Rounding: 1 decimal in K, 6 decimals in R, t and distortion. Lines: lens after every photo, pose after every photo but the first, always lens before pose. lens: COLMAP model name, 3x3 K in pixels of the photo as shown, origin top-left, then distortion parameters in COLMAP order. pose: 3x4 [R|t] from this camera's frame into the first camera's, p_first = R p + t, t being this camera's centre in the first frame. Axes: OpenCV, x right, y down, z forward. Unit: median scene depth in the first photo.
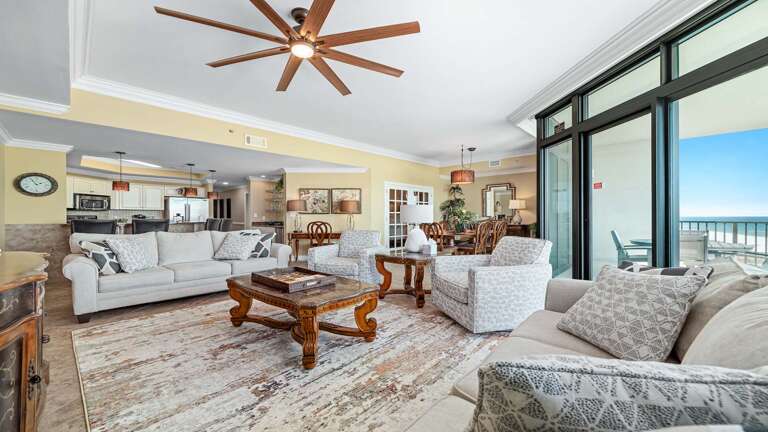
lens RADIAL K [[291.4, 0, 386.7], [0, 291.4, 214.3], [0, 0, 1]] dist [-0.006836, 0.001397]
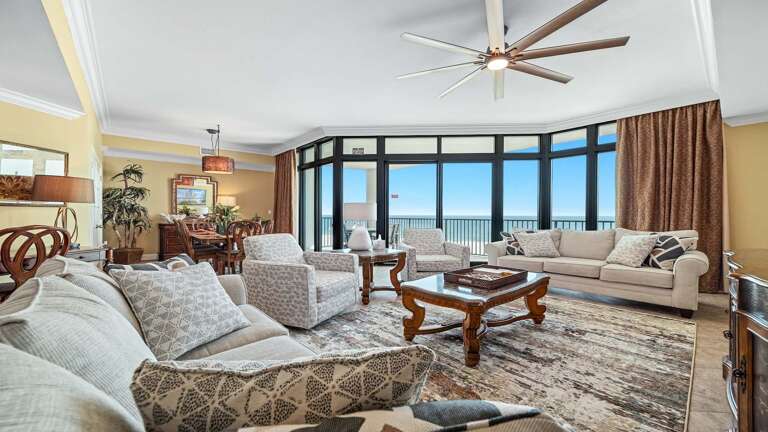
lens RADIAL K [[291.4, 0, 383.3], [0, 291.4, 216.3], [0, 0, 1]] dist [-0.006836, 0.001397]
pose [[0.128402, -0.008635, 0.991685, -1.300359], [-0.014861, 0.999833, 0.010630, 0.001184], [-0.991611, -0.016102, 0.128252, 1.156647]]
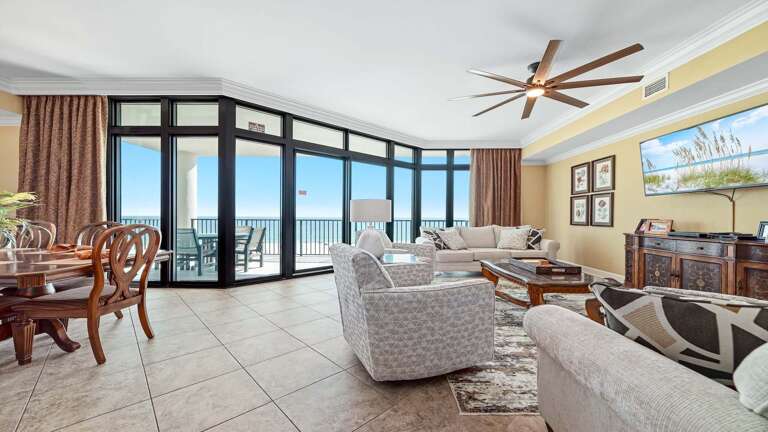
lens RADIAL K [[291.4, 0, 380.5], [0, 291.4, 215.5], [0, 0, 1]] dist [-0.006836, 0.001397]
pose [[-0.648471, -0.004574, 0.761225, -0.770469], [-0.015711, 0.999849, -0.007377, 0.019792], [-0.761077, -0.016743, -0.648446, 2.203859]]
